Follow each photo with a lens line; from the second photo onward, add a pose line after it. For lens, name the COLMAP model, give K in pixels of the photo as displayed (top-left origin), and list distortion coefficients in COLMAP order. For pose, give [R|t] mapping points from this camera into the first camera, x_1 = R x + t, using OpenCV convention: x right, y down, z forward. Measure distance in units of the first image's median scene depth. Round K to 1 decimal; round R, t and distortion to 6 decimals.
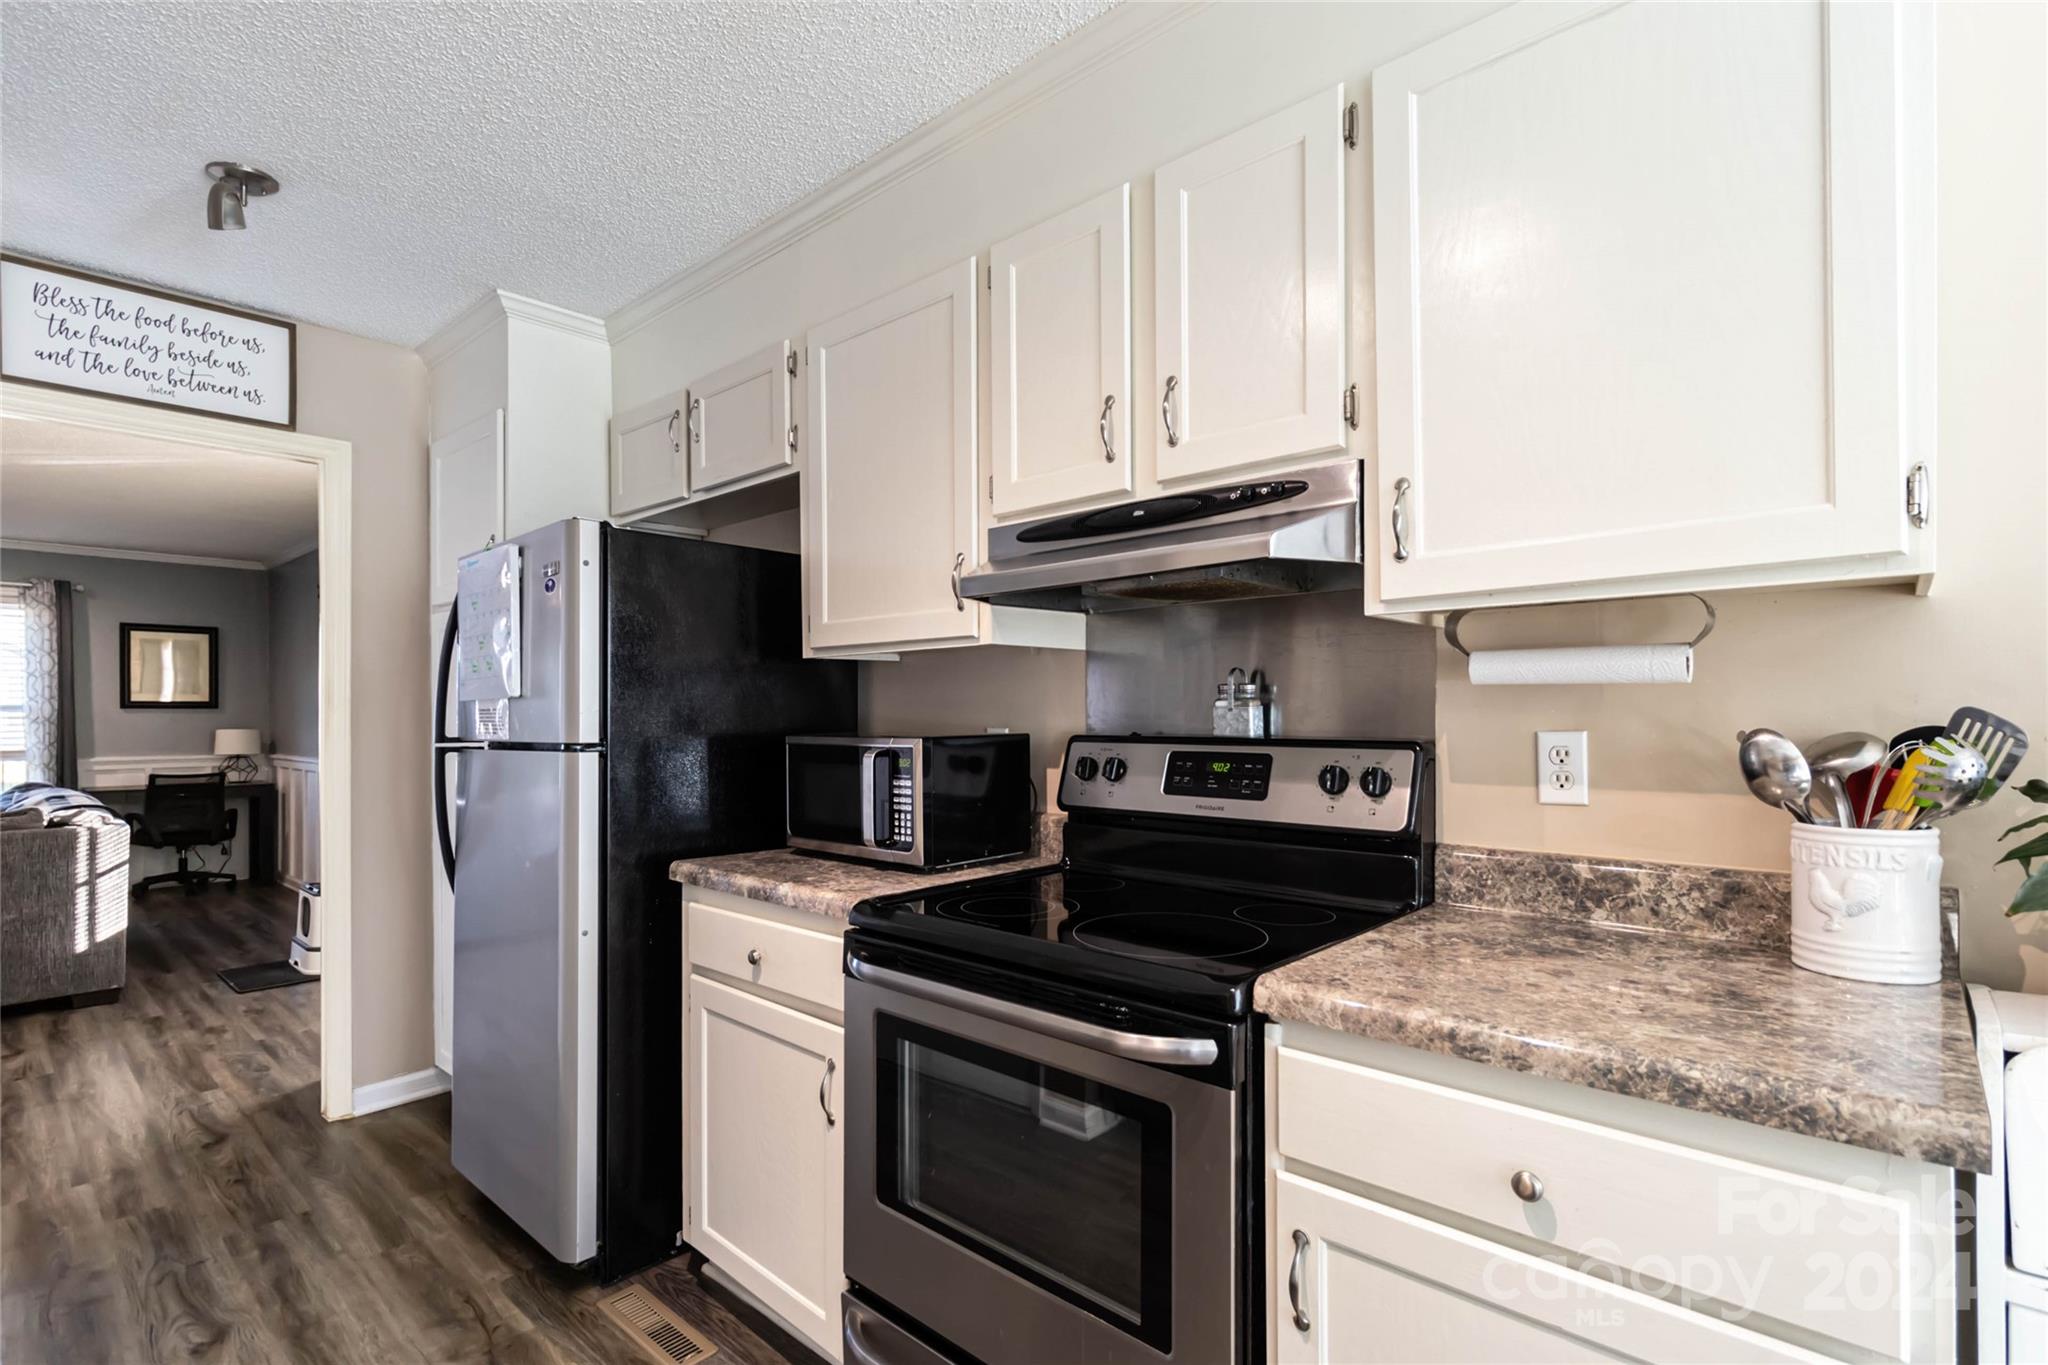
lens RADIAL K [[957.4, 0, 1039.7], [0, 957.4, 721.8], [0, 0, 1]] dist [-0.003381, 0.001158]
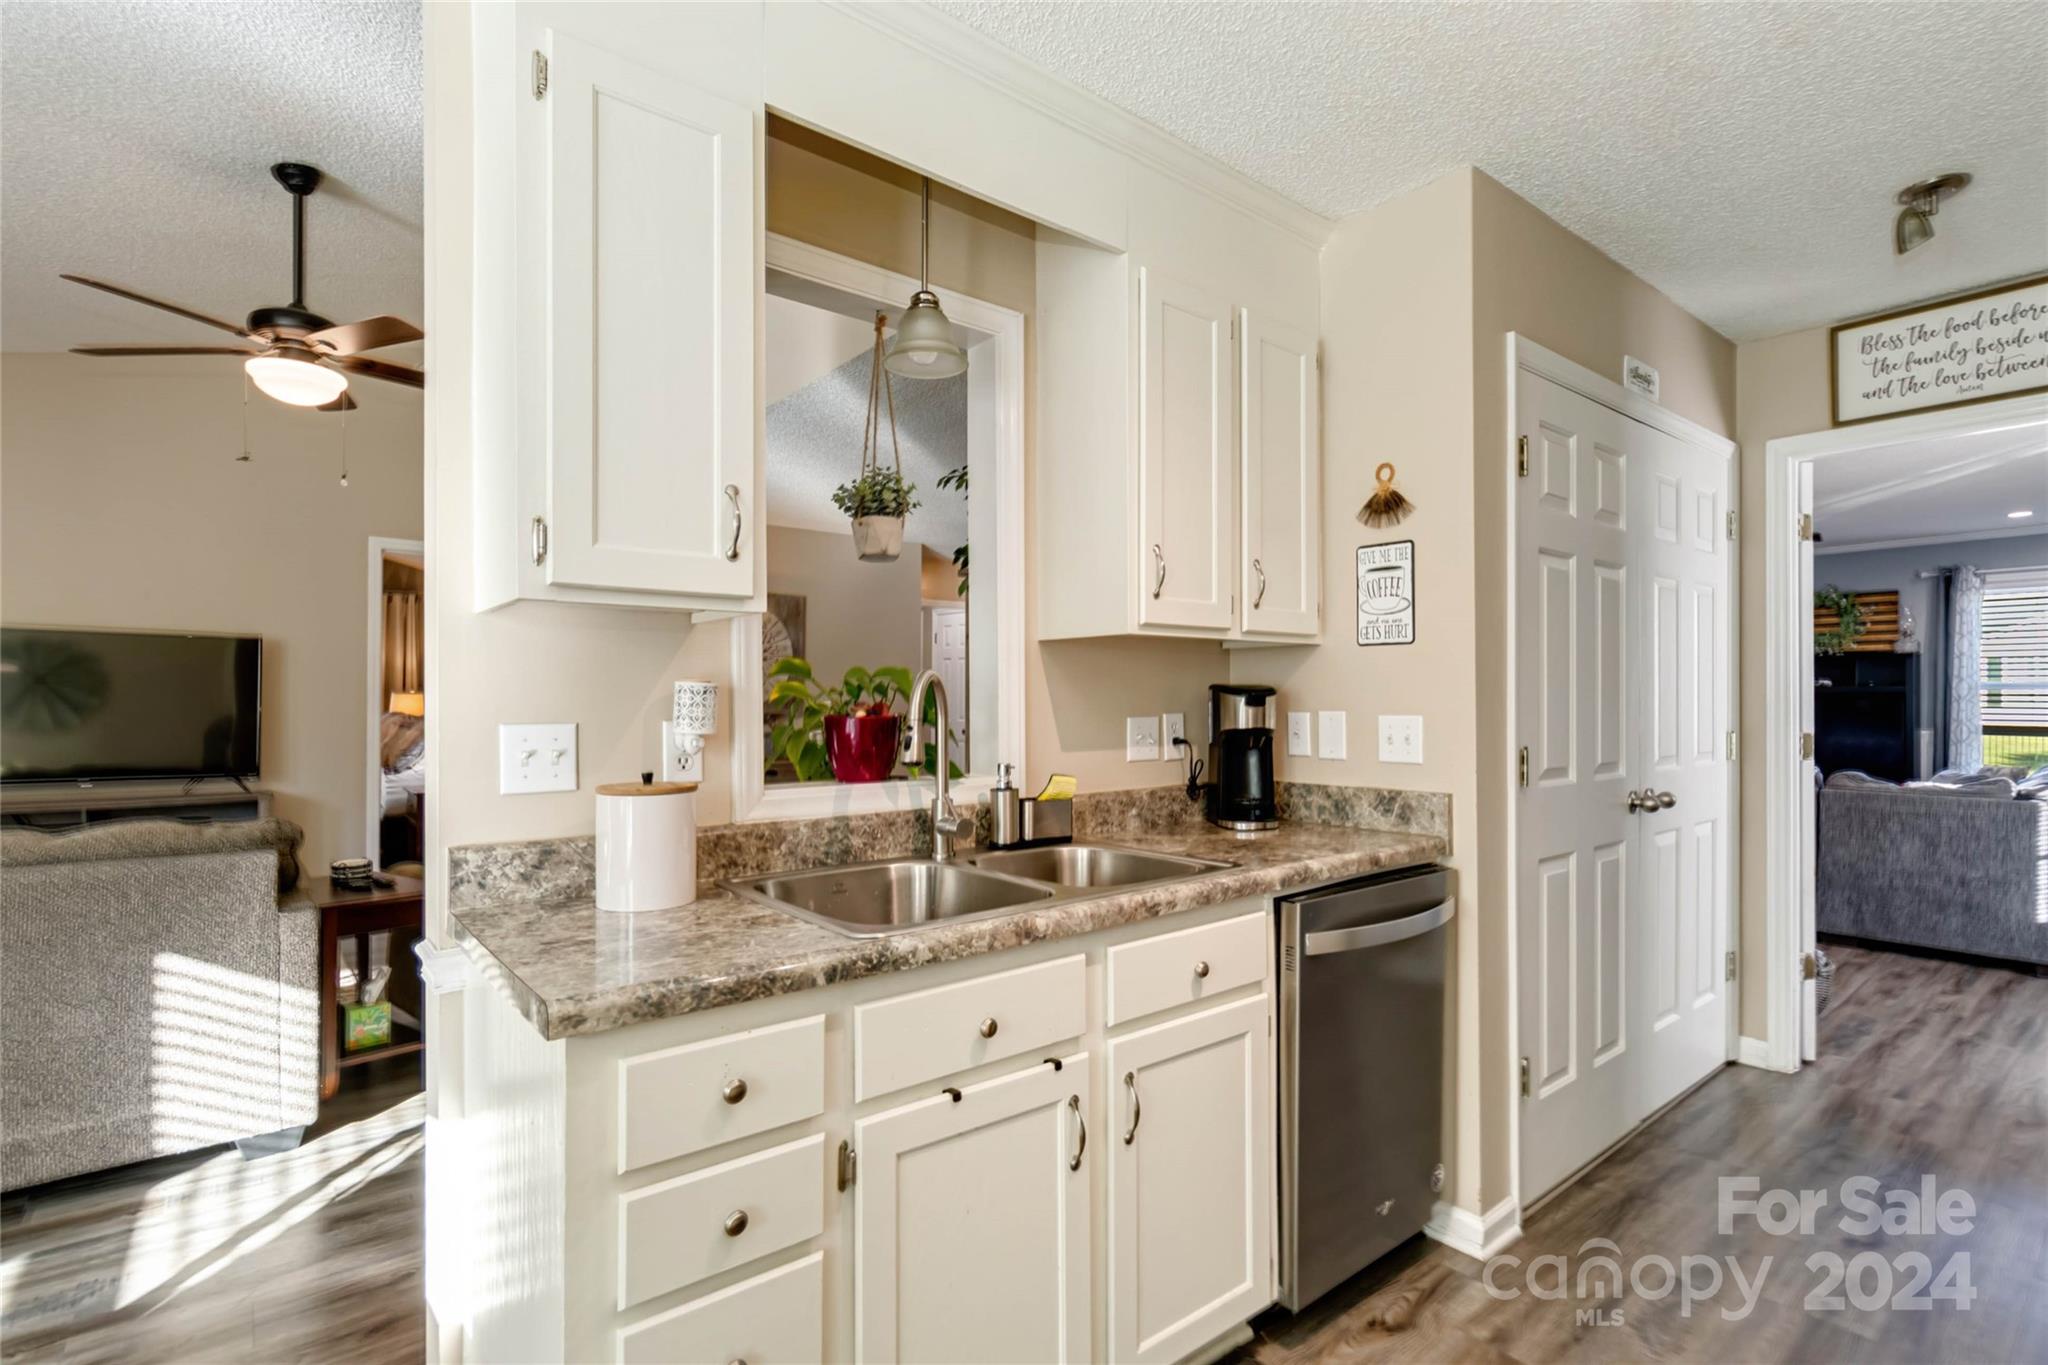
lens RADIAL K [[952.9, 0, 1027.8], [0, 952.9, 700.9], [0, 0, 1]] dist [-0.000463, -0.001583]
pose [[-0.169316, 0.008057, -0.985529, 0.390903], [-0.004480, 0.999950, 0.008944, -0.004866], [0.985552, 0.005930, -0.169272, 0.193274]]
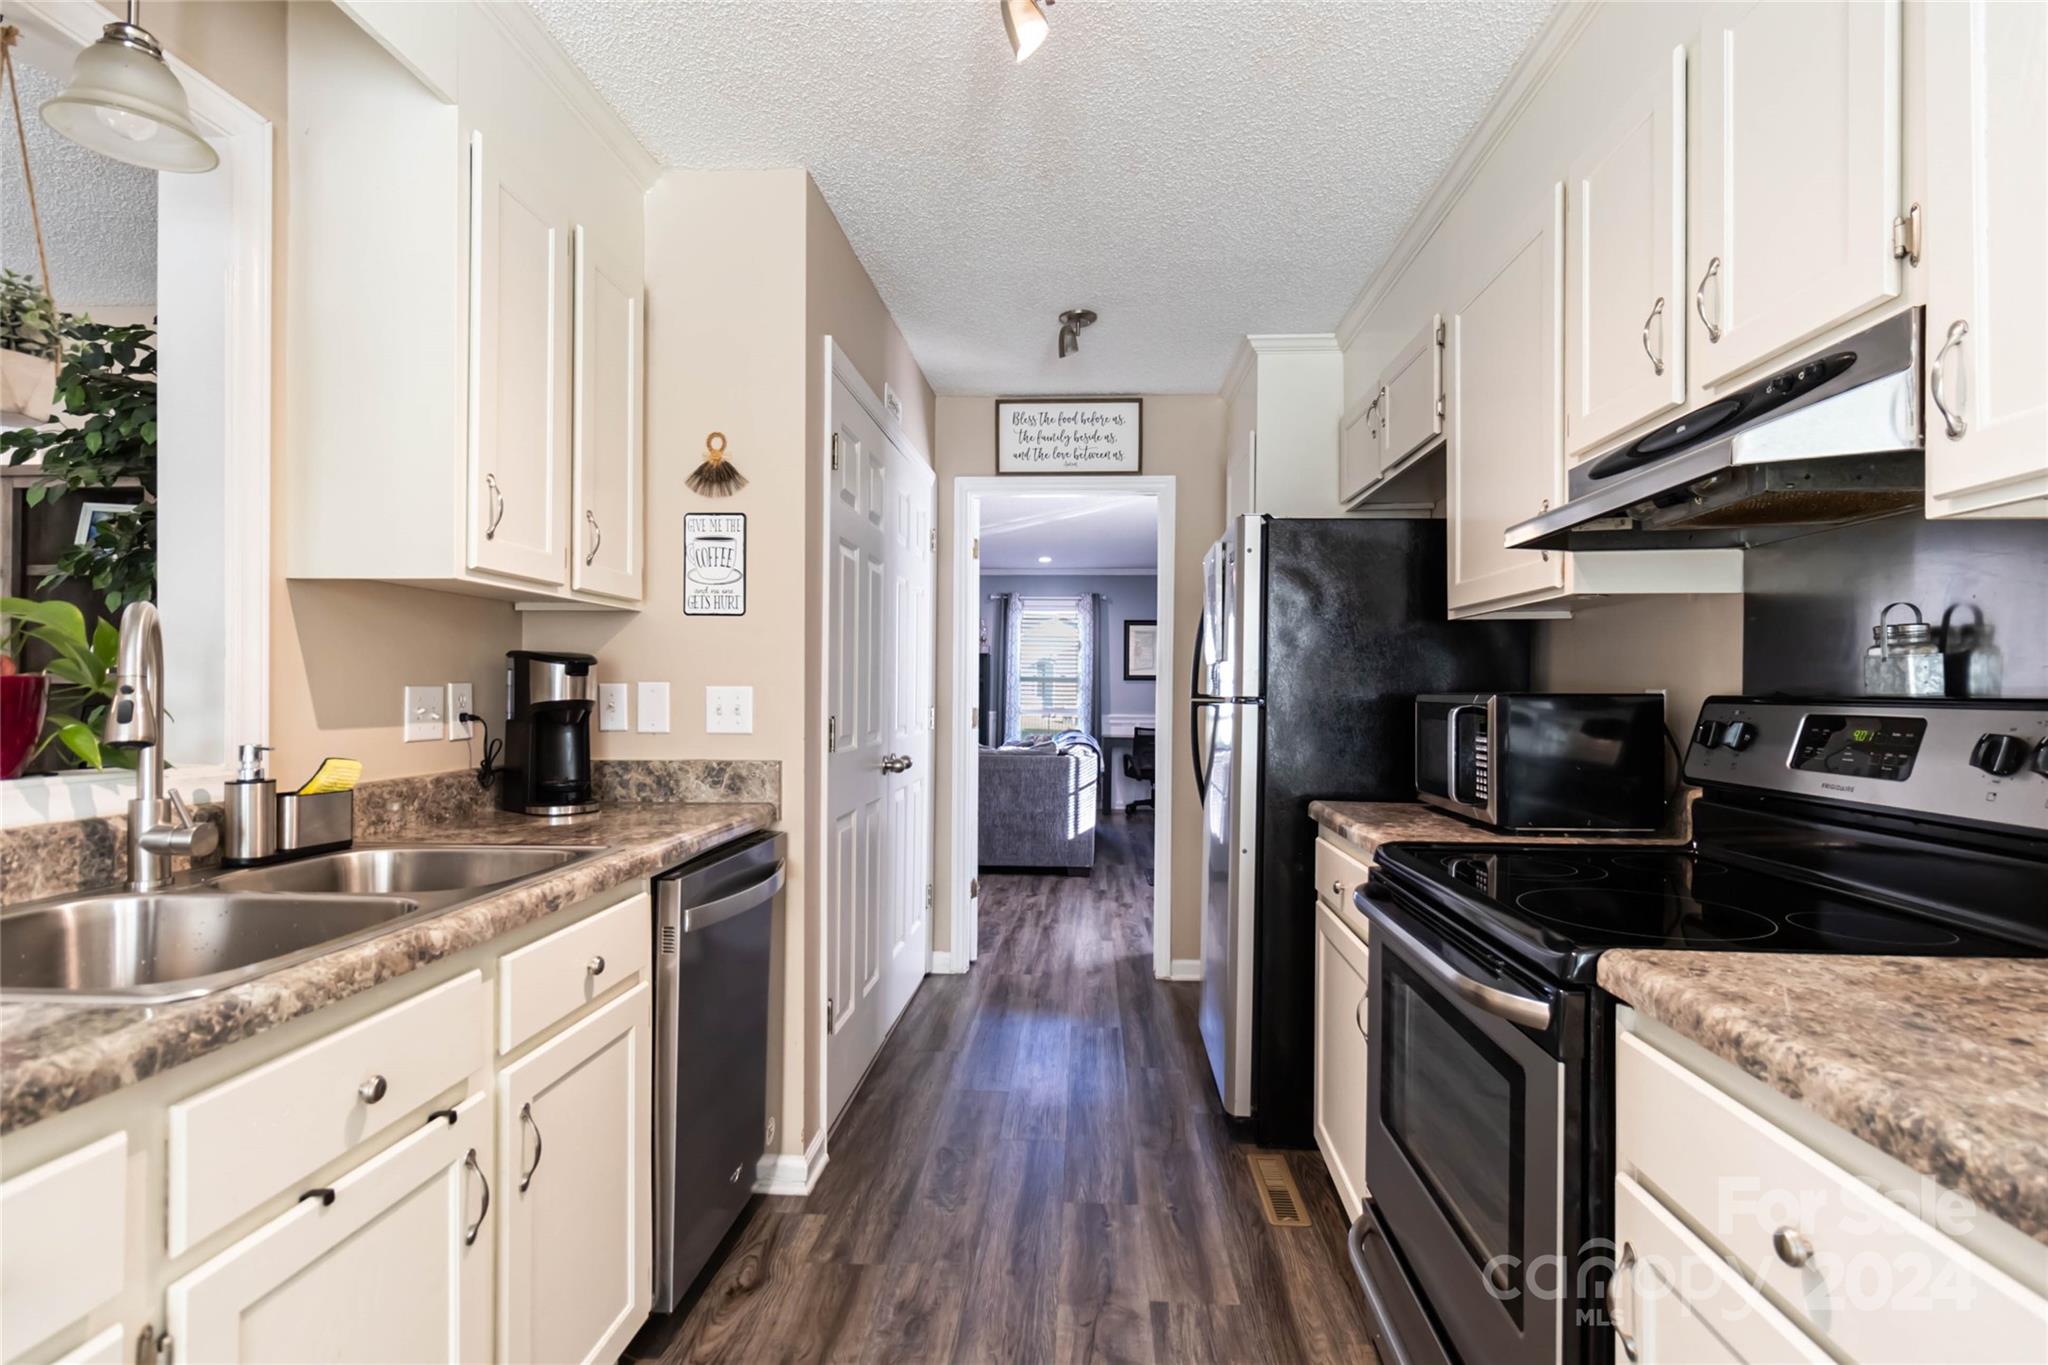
lens RADIAL K [[971.4, 0, 1035.0], [0, 971.4, 695.3], [0, 0, 1]] dist [-0.003957, 0.000844]
pose [[0.617439, 0.012733, -0.786515, 0.337622], [-0.016723, 0.999855, 0.003059, 0.020962], [0.786441, 0.011265, 0.617563, 0.012158]]
